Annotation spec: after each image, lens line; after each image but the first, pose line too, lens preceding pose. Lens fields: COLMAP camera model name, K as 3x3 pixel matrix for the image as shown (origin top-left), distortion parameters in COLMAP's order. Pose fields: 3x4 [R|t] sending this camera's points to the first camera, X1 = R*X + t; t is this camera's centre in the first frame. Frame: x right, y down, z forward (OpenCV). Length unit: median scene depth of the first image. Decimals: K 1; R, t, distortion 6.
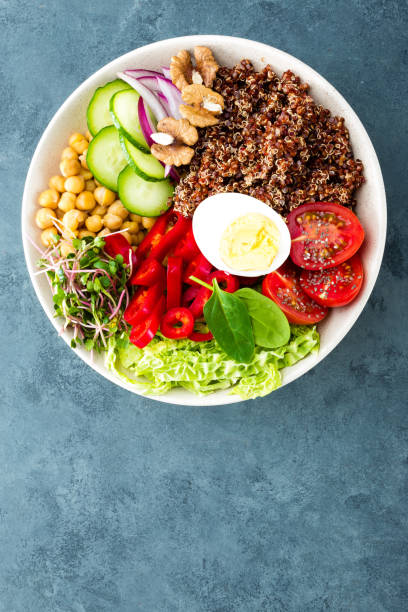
lens RADIAL K [[647.0, 0, 207.8], [0, 647.0, 303.8], [0, 0, 1]] dist [-0.008640, 0.000000]
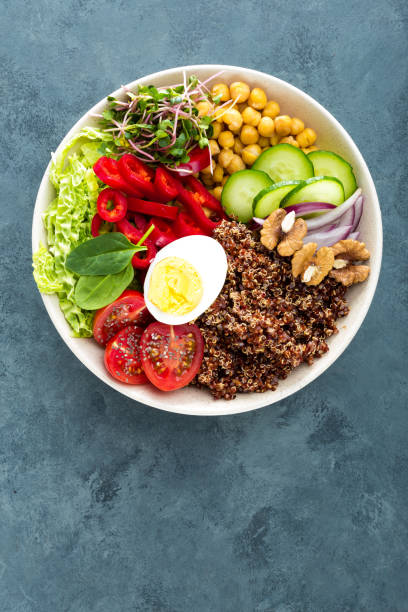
lens RADIAL K [[647.0, 0, 205.3], [0, 647.0, 311.3], [0, 0, 1]] dist [-0.008640, 0.000000]
pose [[-0.170805, 0.973357, 0.152973, -0.066286], [-0.985193, -0.171051, -0.011655, -0.135123], [0.014821, -0.152699, 0.988162, -0.057874]]
